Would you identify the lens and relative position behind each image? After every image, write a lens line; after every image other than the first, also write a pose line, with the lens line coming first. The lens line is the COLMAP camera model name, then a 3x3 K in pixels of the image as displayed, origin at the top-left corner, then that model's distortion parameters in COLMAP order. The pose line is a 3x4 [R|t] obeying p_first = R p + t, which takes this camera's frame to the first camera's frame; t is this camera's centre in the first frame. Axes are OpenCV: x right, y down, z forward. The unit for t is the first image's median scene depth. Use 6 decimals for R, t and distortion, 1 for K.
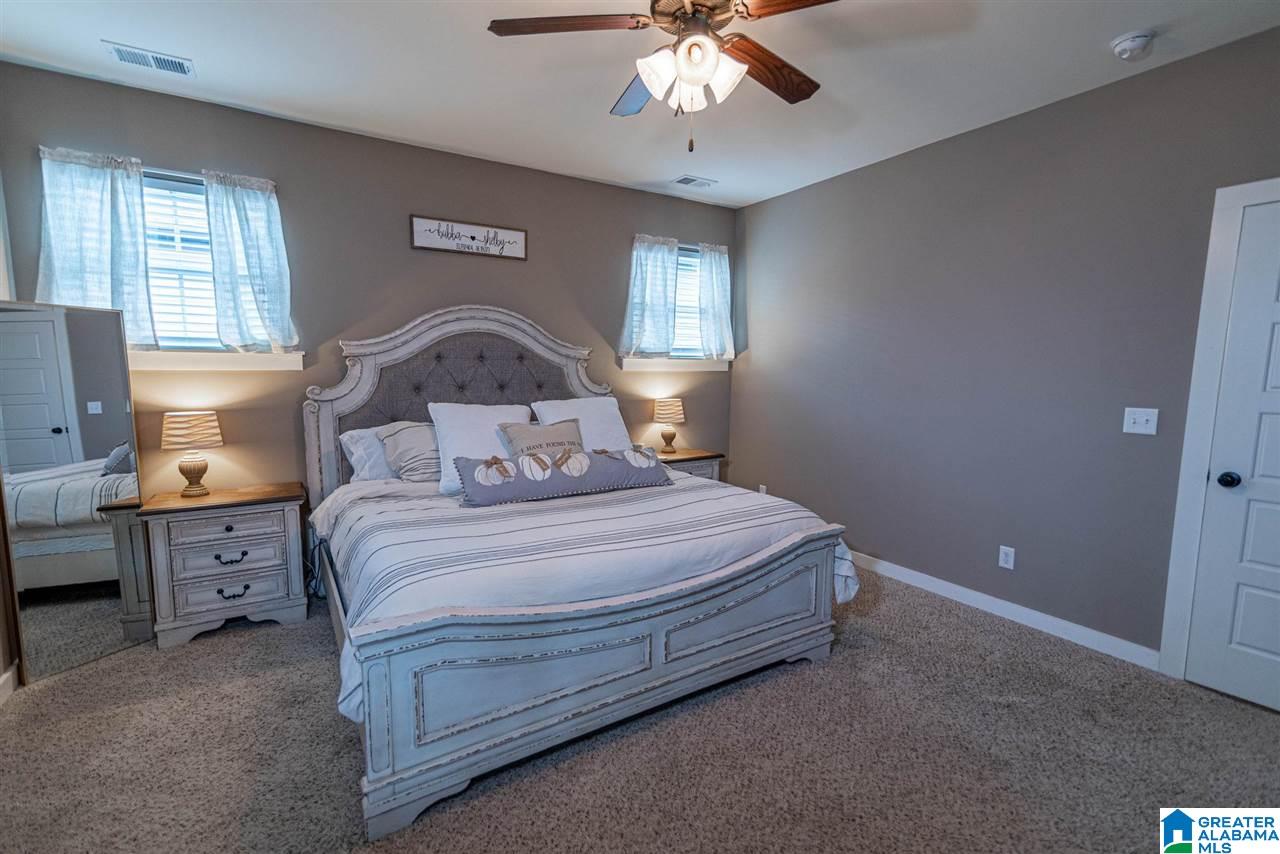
lens RADIAL K [[571.9, 0, 633.9], [0, 571.9, 429.0], [0, 0, 1]] dist [0.013327, -0.000309]
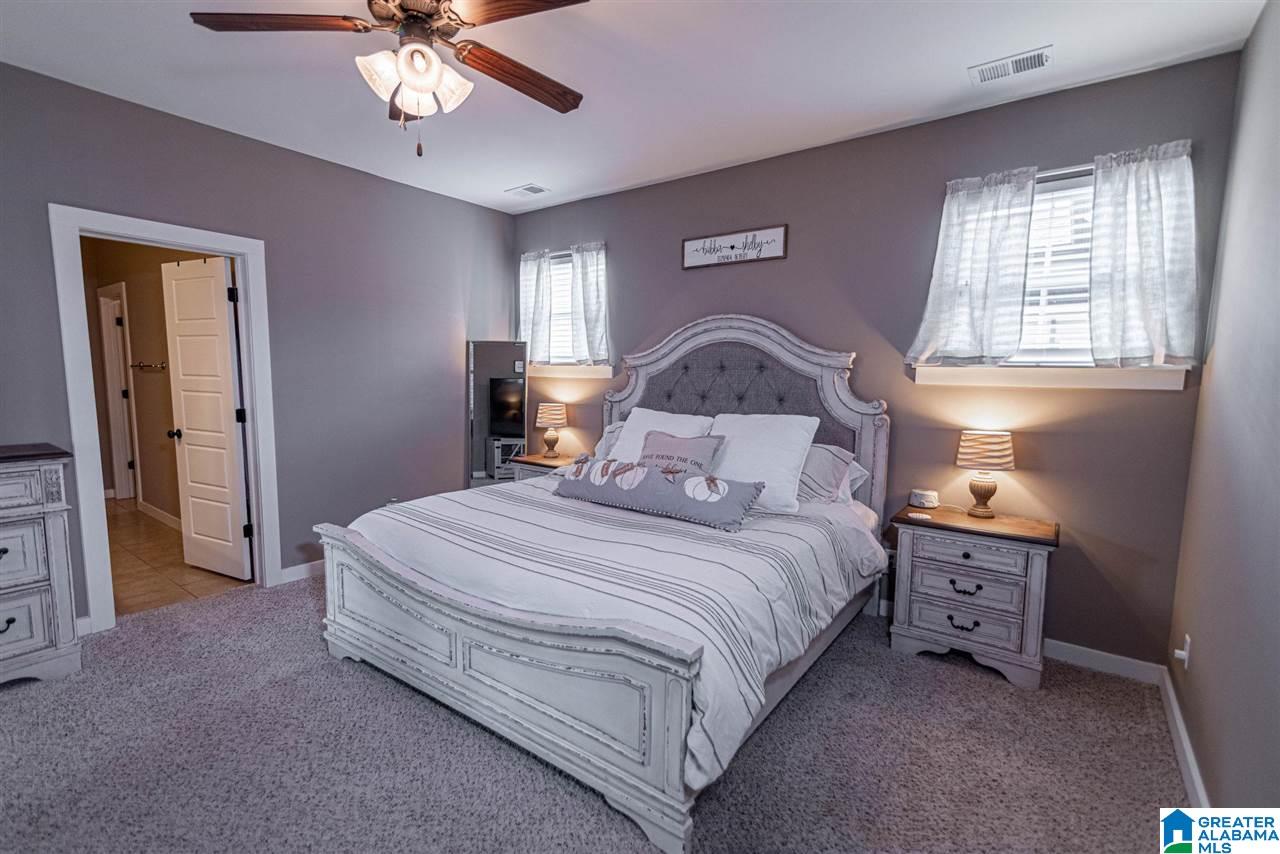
lens RADIAL K [[571.9, 0, 636.7], [0, 571.9, 428.0], [0, 0, 1]] dist [0.013327, -0.000309]
pose [[0.372994, 0.086082, -0.923832, 0.612283], [-0.114727, 0.992325, 0.046143, -0.051097], [0.920713, 0.088778, 0.380007, 0.510612]]
